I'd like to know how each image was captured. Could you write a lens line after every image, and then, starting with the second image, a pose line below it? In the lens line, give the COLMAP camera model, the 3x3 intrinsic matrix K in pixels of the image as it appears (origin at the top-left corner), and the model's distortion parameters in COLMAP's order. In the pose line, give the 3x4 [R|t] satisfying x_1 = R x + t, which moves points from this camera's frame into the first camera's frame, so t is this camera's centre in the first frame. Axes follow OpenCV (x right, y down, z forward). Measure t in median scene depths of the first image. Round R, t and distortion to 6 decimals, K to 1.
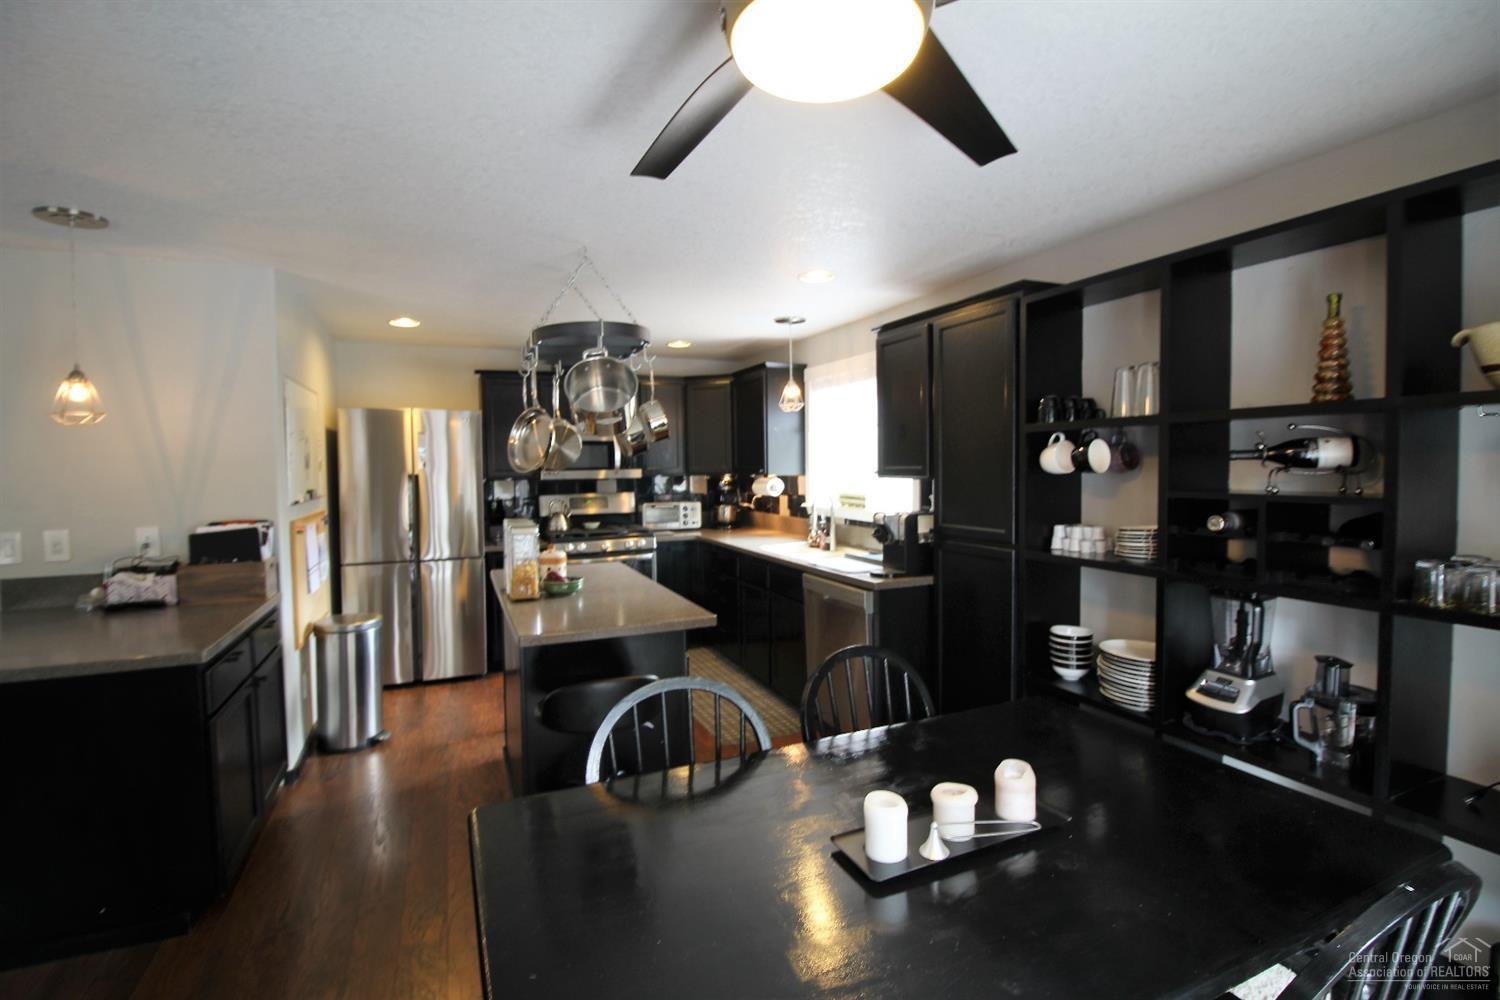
lens RADIAL K [[693.1, 0, 747.9], [0, 693.1, 492.2], [0, 0, 1]] dist [0.000370, -0.014425]
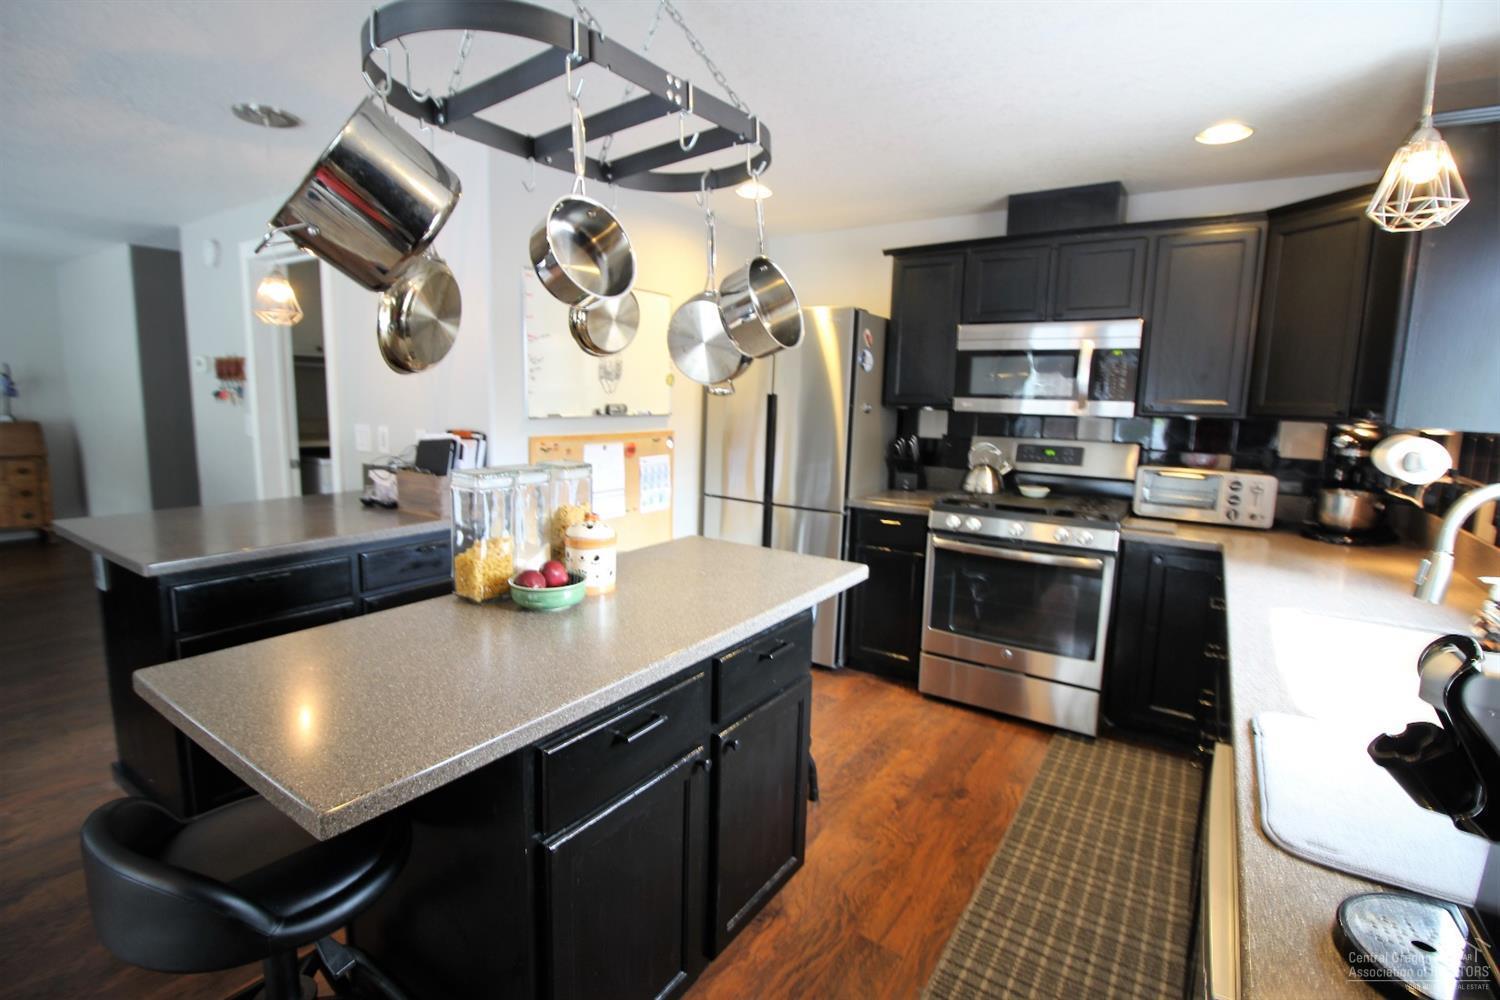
lens RADIAL K [[693.1, 0, 747.9], [0, 693.1, 492.2], [0, 0, 1]] dist [0.000370, -0.014425]
pose [[0.533926, 0.146523, -0.832739, 0.276174], [-0.067233, 0.989109, 0.130930, -0.026798], [0.842854, -0.013919, 0.537962, 0.884610]]
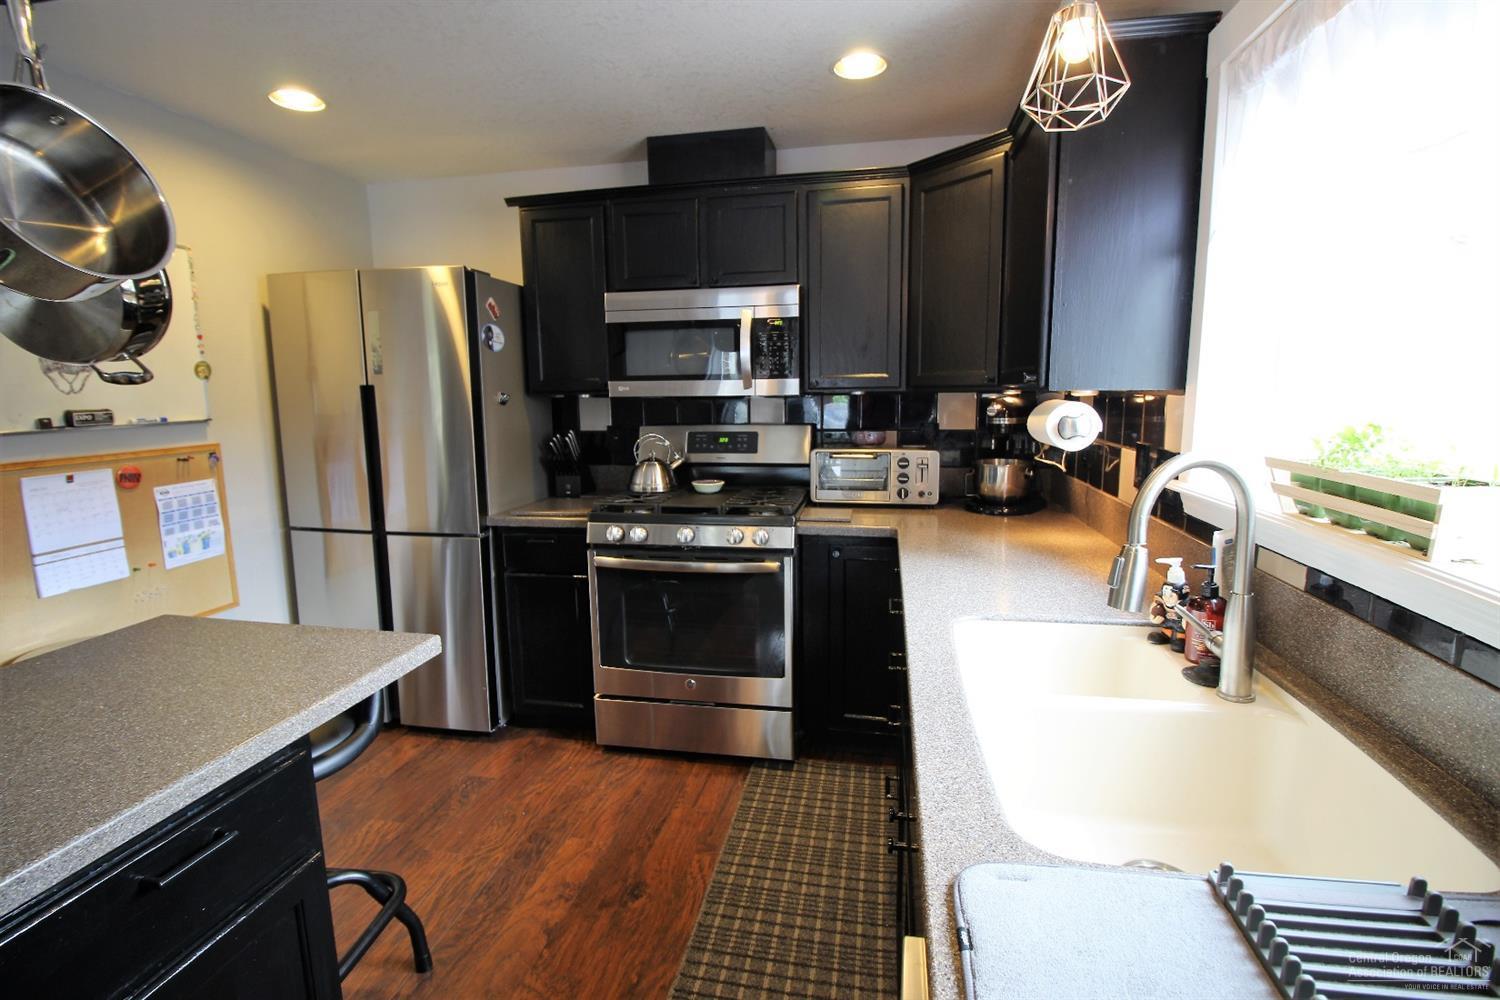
lens RADIAL K [[693.1, 0, 747.9], [0, 693.1, 492.2], [0, 0, 1]] dist [0.000370, -0.014425]
pose [[0.819199, 0.088470, -0.566645, 0.183527], [-0.022216, 0.992184, 0.122792, -0.024325], [0.573079, -0.088002, 0.814761, 1.124449]]
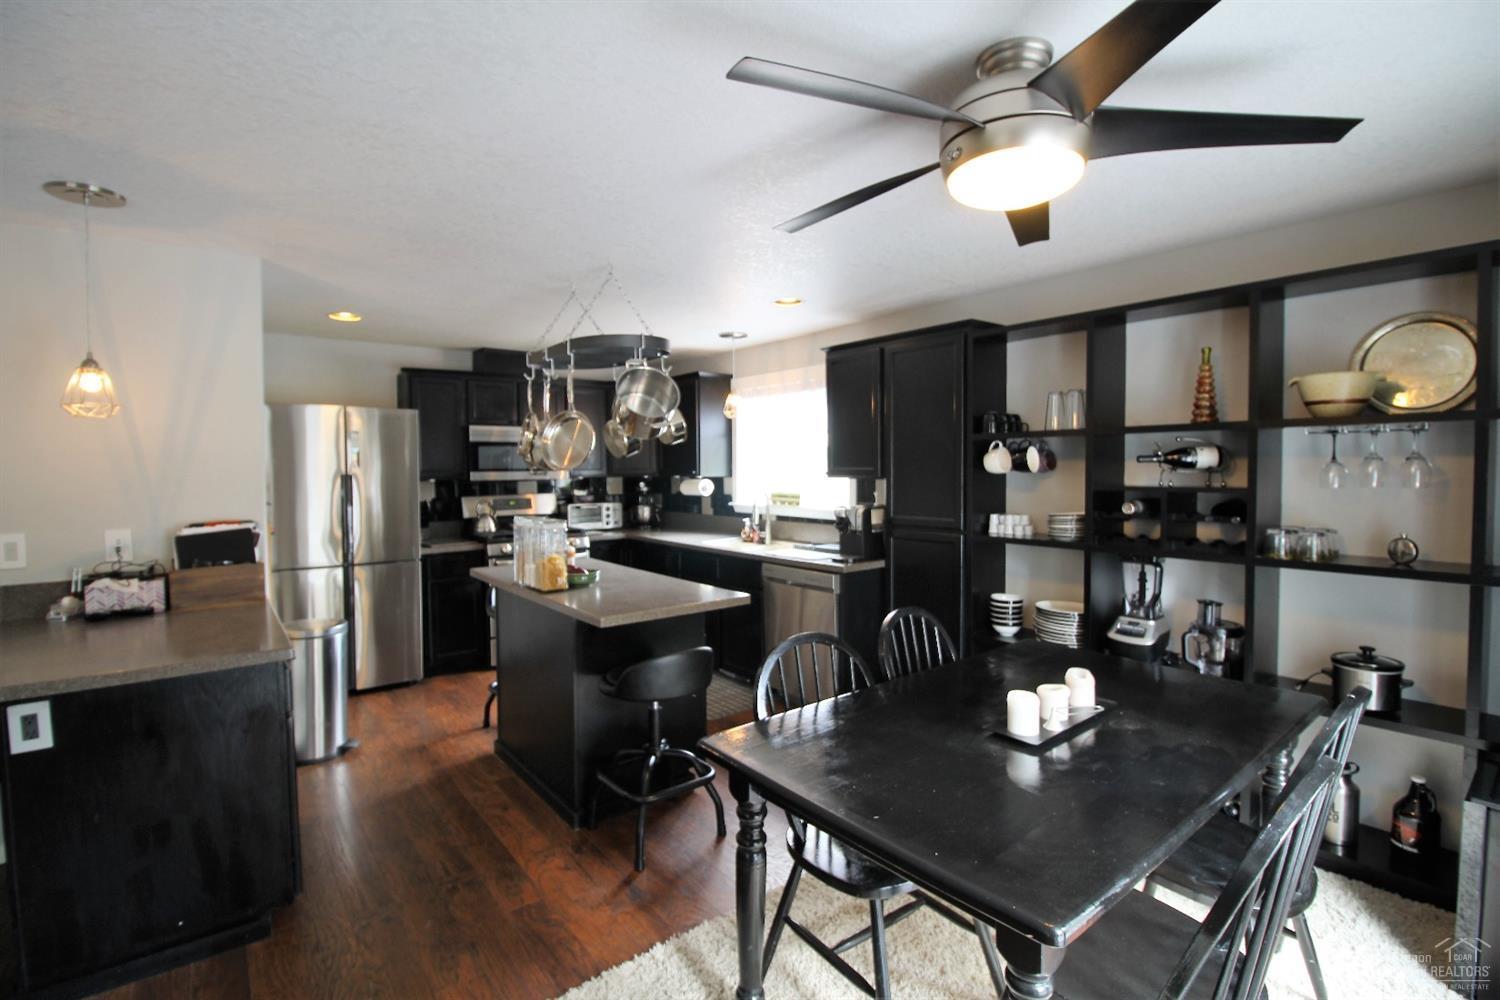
lens RADIAL K [[693.1, 0, 747.9], [0, 693.1, 492.2], [0, 0, 1]] dist [0.000370, -0.014425]
pose [[0.967182, -0.004602, 0.254043, -0.304741], [0.006233, 0.999965, -0.005614, 0.011692], [-0.254008, 0.007013, 0.967177, -0.105618]]
